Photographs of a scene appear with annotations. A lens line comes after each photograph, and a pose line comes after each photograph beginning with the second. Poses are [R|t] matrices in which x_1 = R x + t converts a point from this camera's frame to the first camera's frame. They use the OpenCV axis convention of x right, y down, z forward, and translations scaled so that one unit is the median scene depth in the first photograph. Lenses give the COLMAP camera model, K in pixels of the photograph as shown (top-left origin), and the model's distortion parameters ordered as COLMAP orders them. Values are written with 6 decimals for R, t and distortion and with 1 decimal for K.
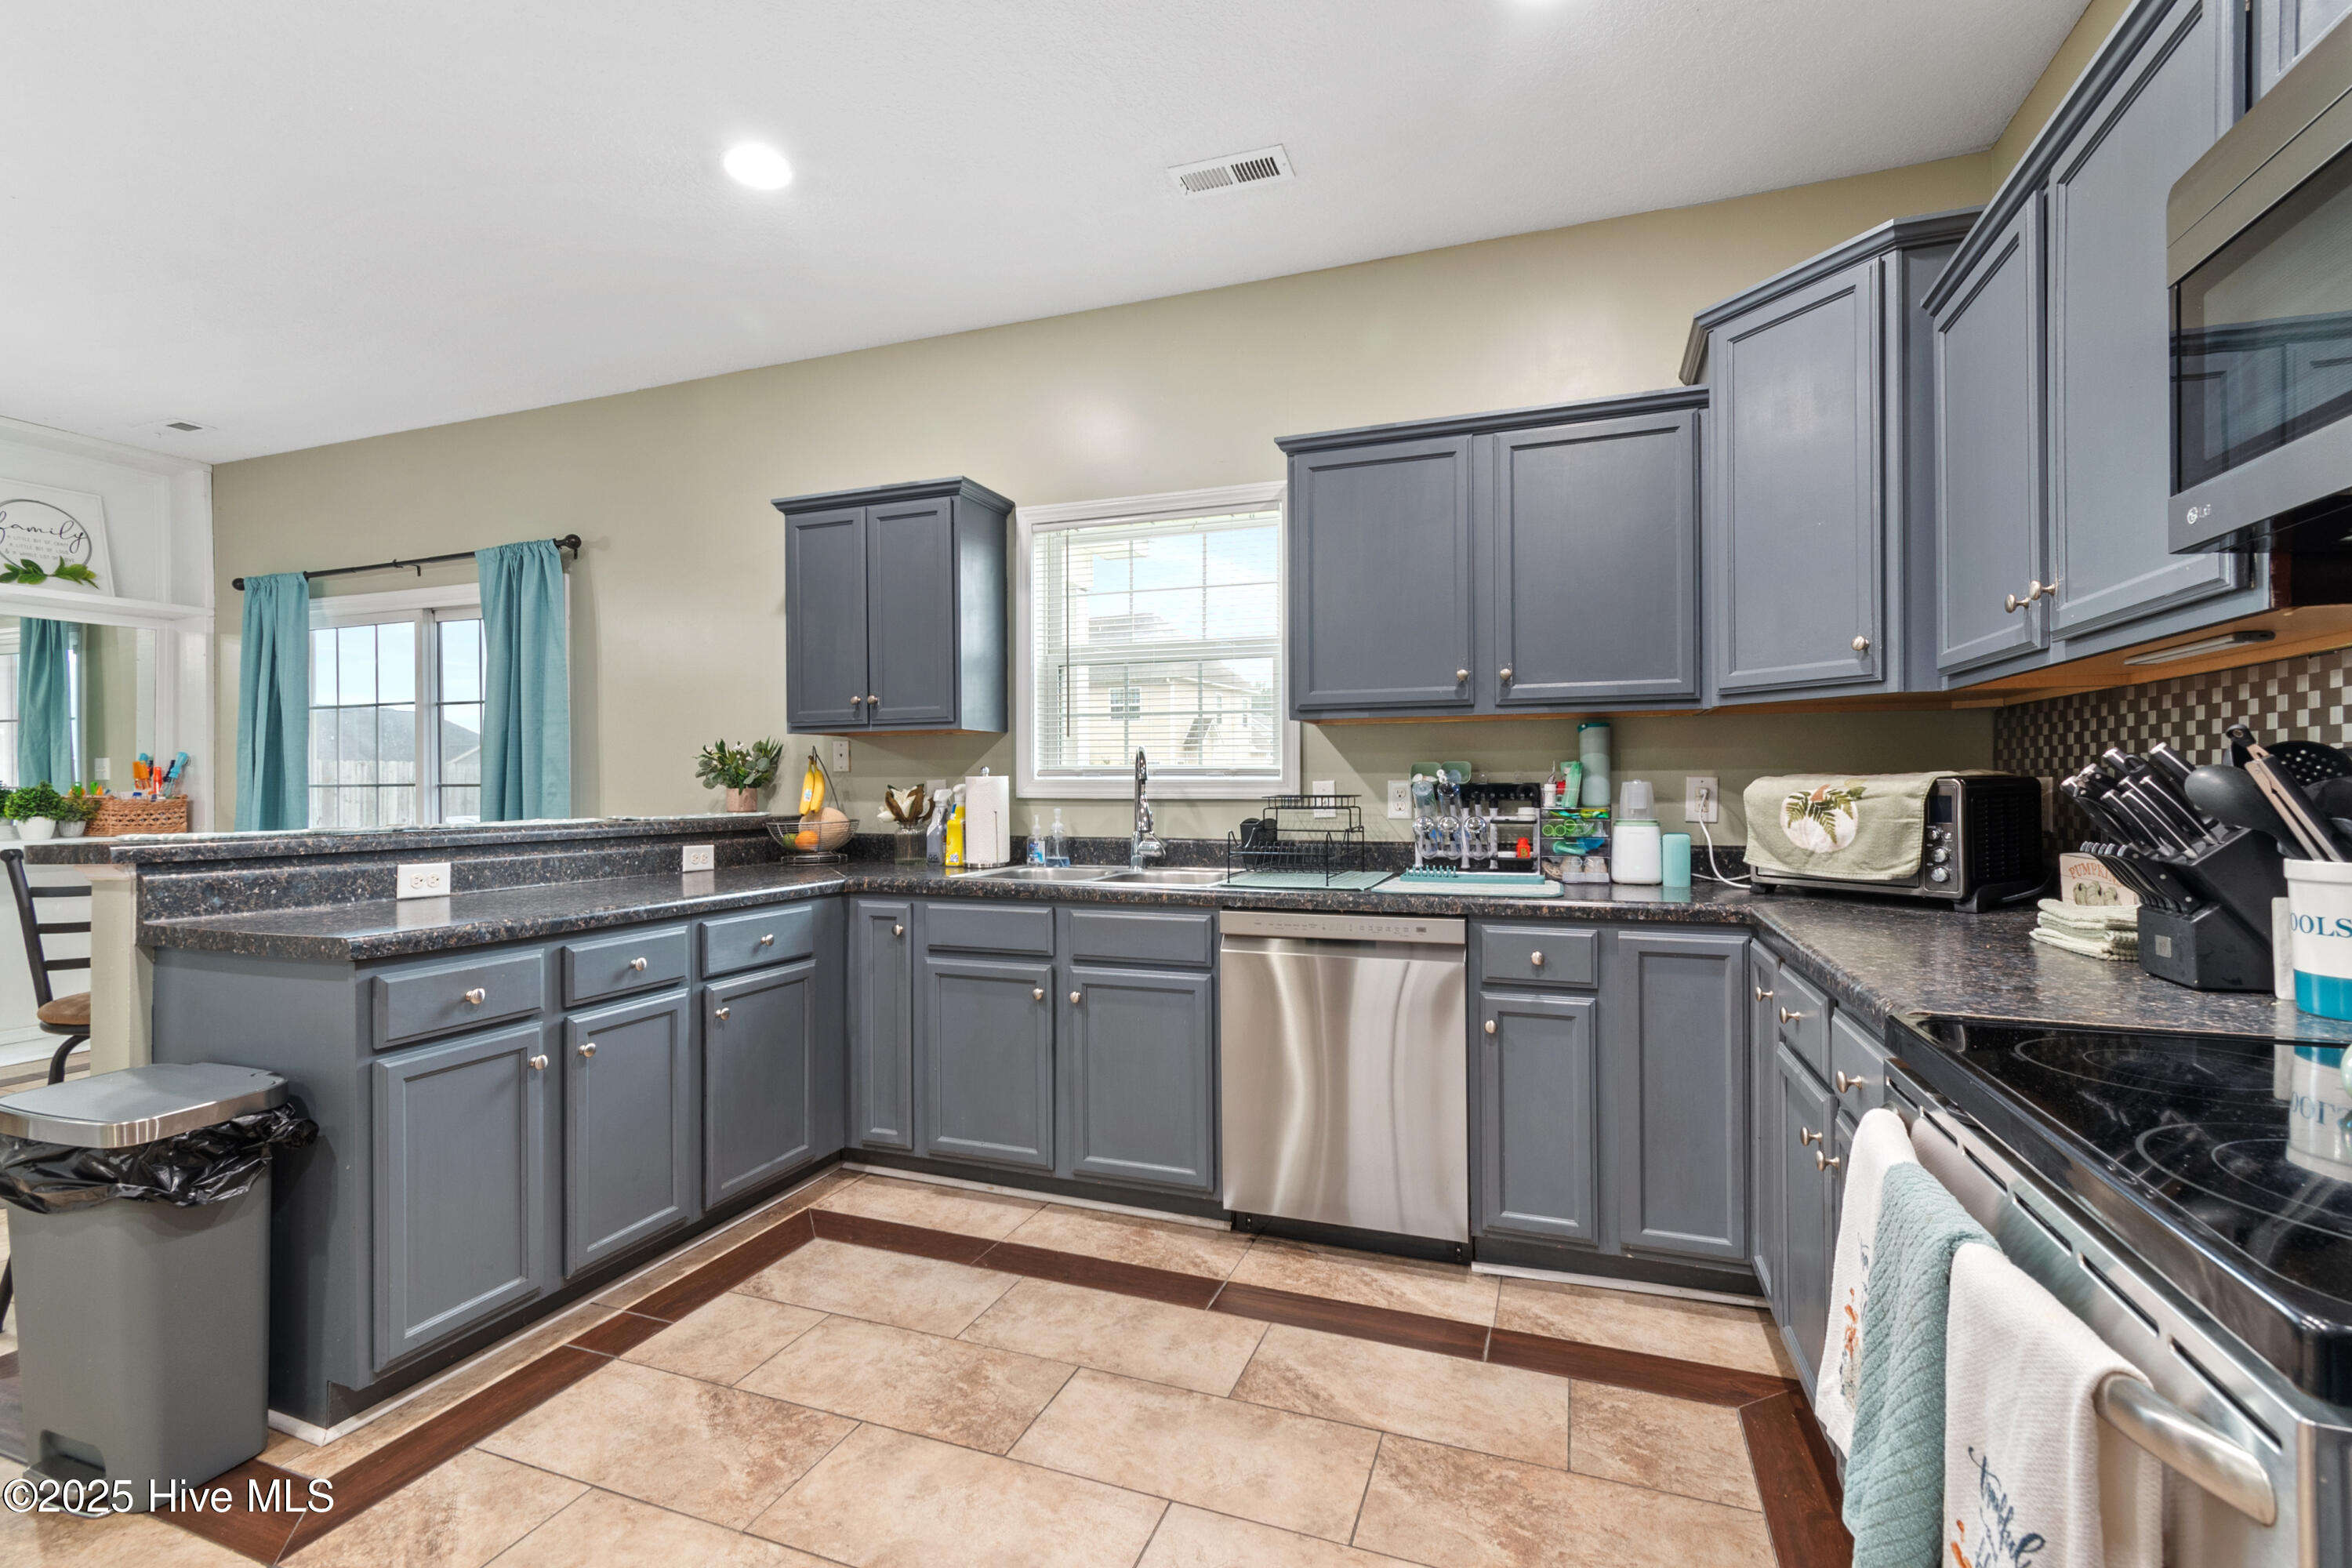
lens RADIAL K [[1038.6, 0, 1163.3], [0, 1038.6, 787.5], [0, 0, 1]] dist [0.002079, -0.000865]
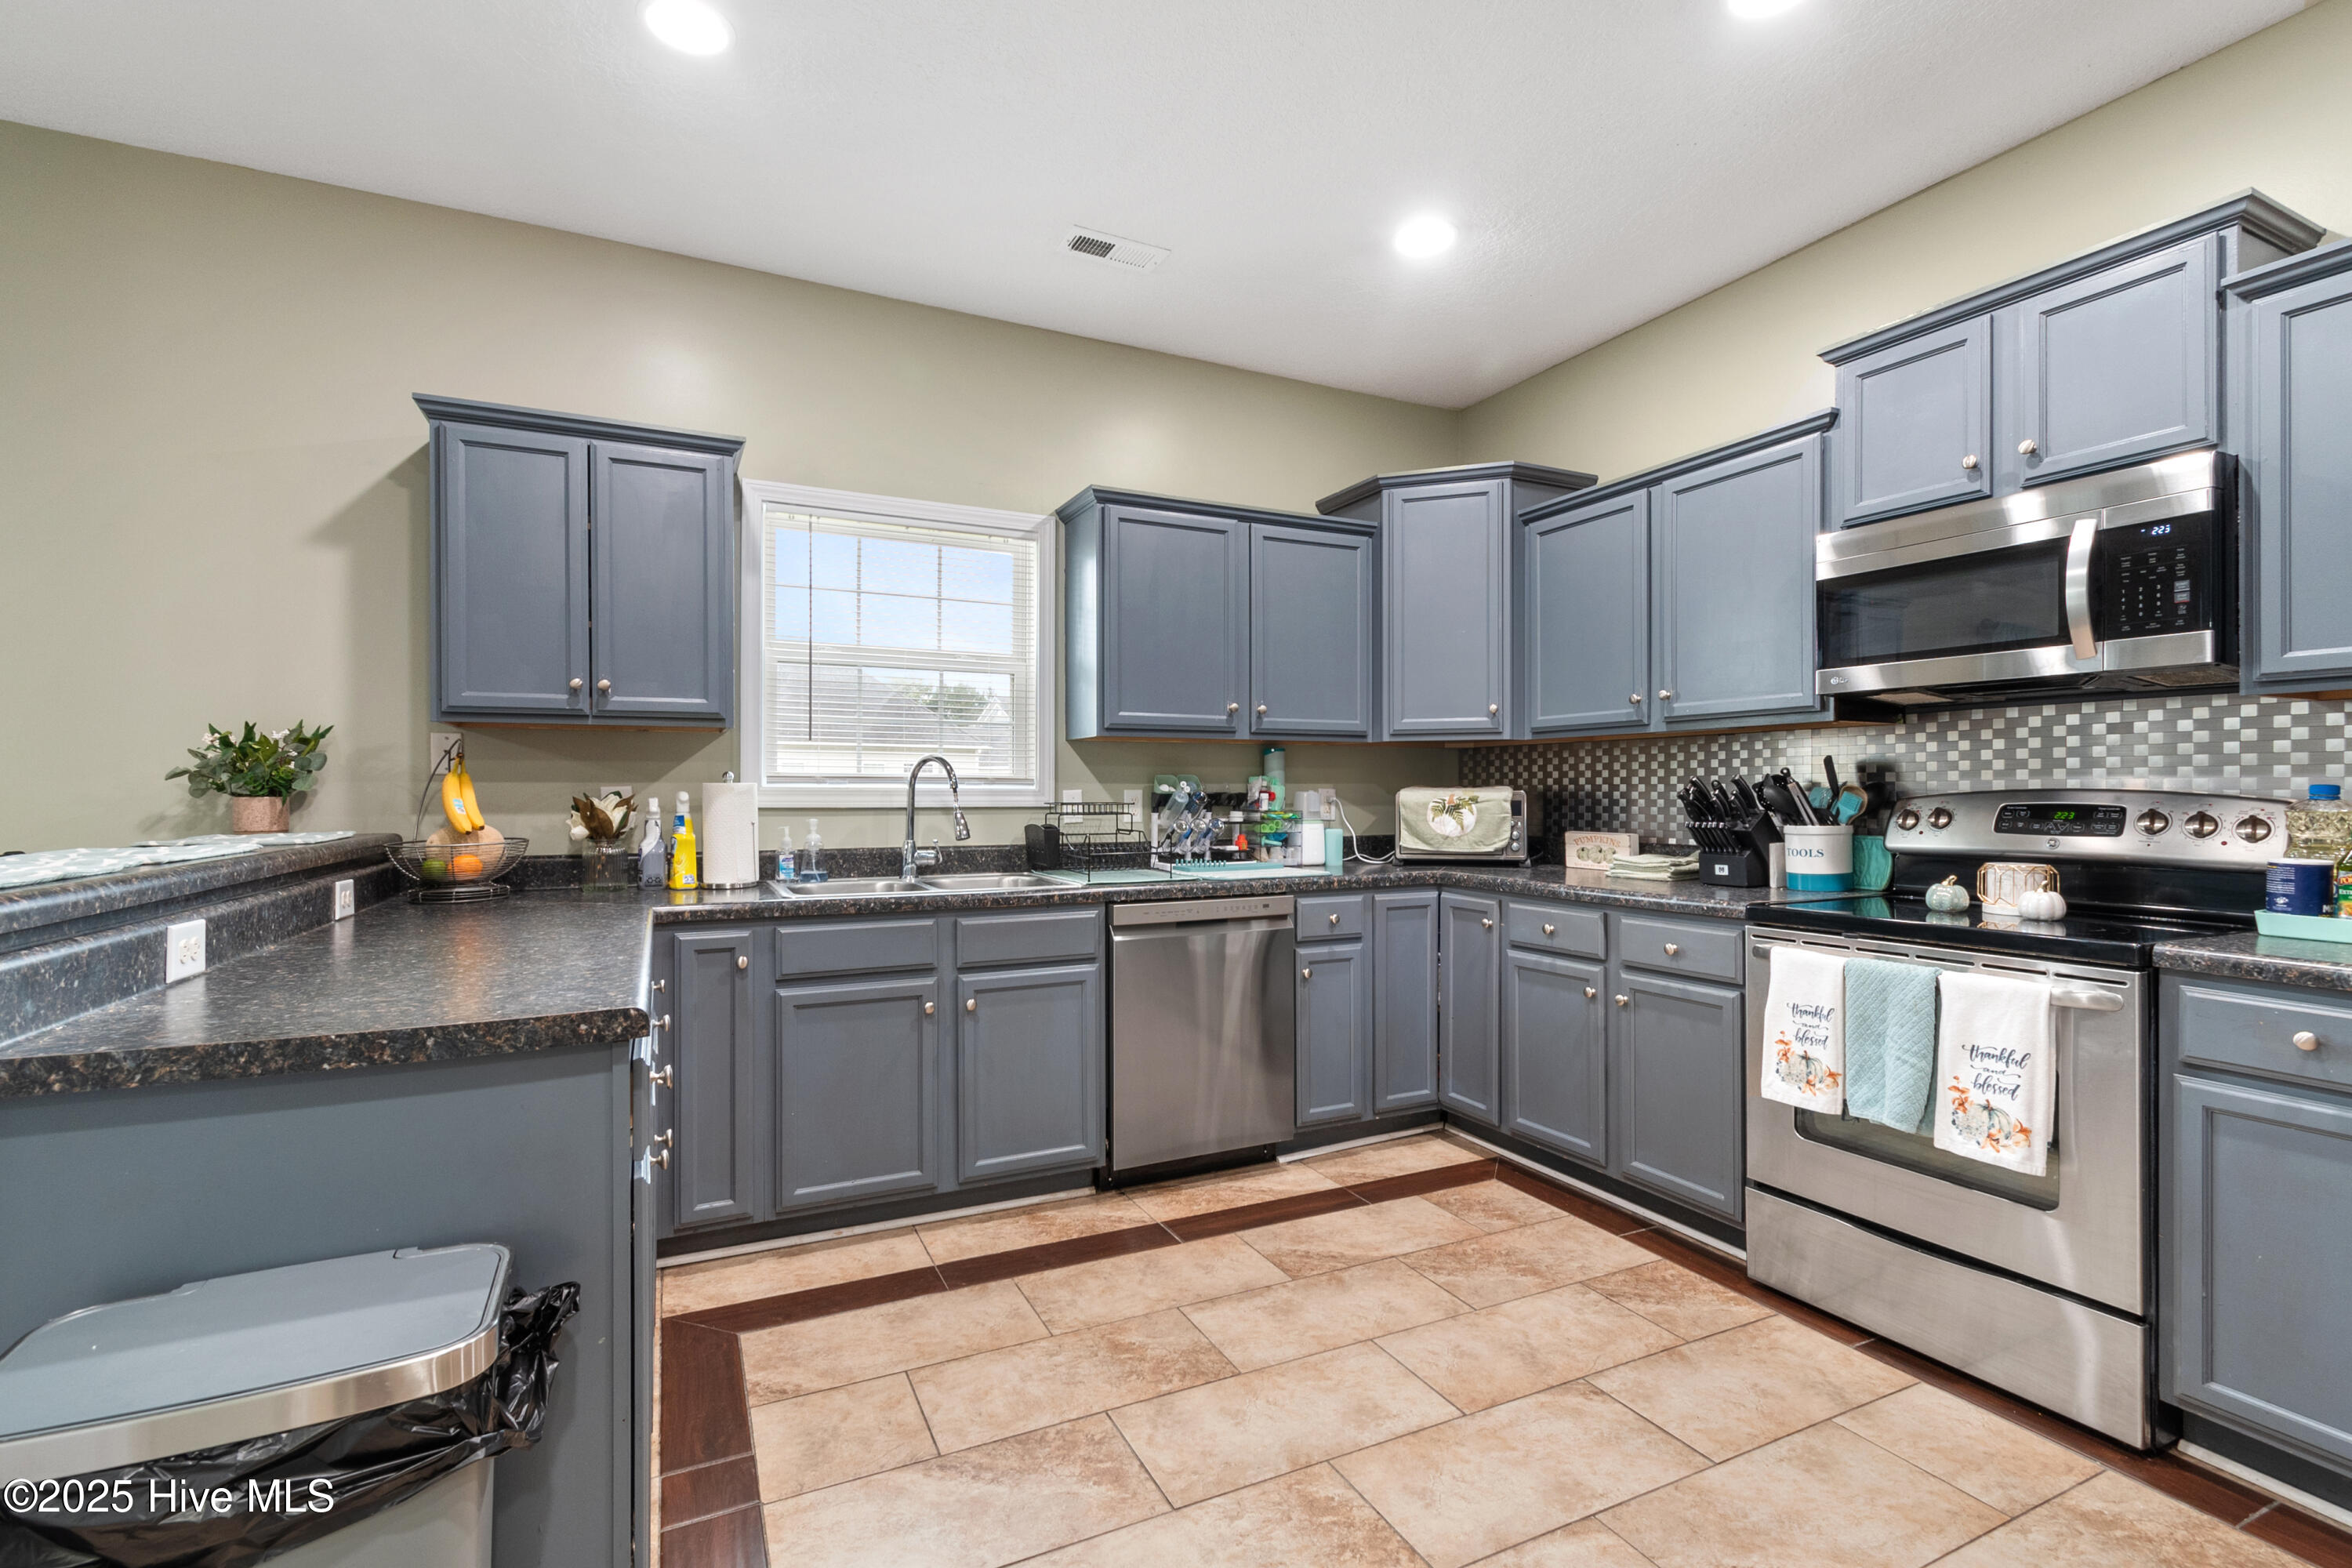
lens RADIAL K [[1038.6, 0, 1175.9], [0, 1038.6, 794.5], [0, 0, 1]] dist [0.002079, -0.000865]
pose [[0.696164, 0.001694, 0.717881, -0.730116], [0.001006, 0.999994, -0.003335, 0.002804], [-0.717882, 0.003044, 0.696158, 0.173922]]
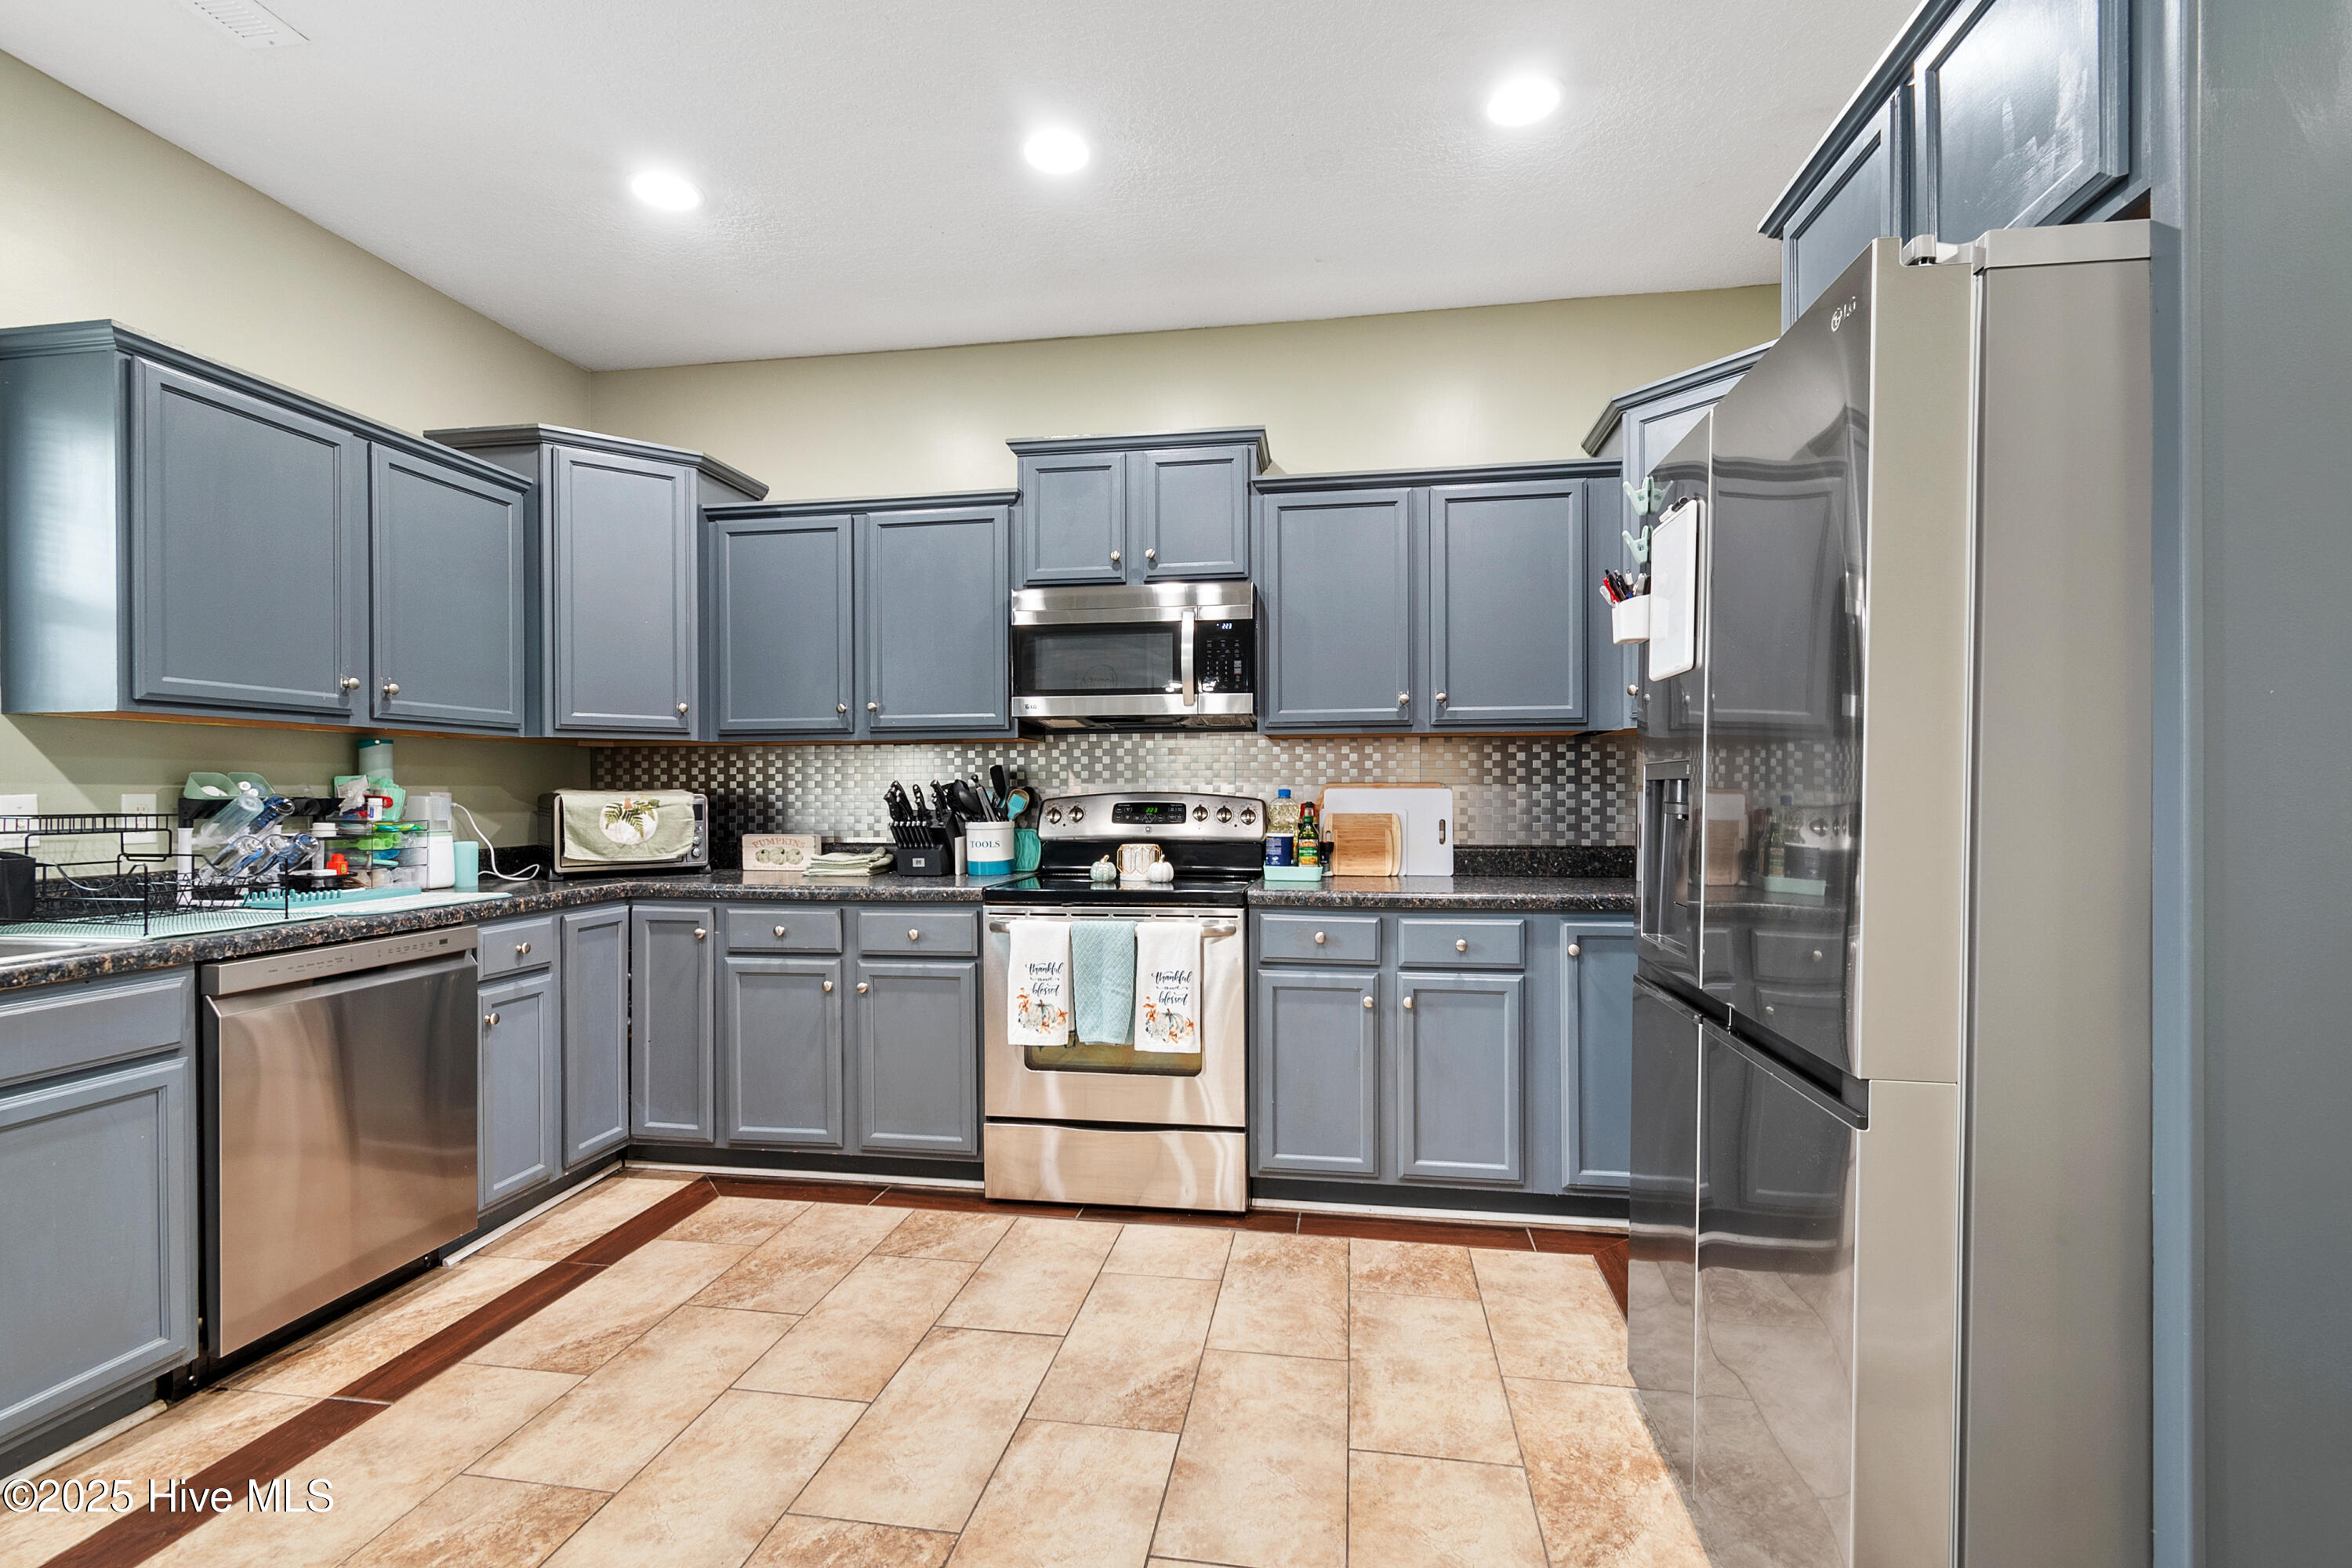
lens RADIAL K [[1038.6, 0, 1159.2], [0, 1038.6, 798.1], [0, 0, 1]] dist [0.002079, -0.000865]
pose [[-0.174320, 0.000302, 0.984689, -0.840286], [0.008688, 0.999961, 0.001232, 0.002065], [-0.984651, 0.008770, -0.174316, 0.470501]]
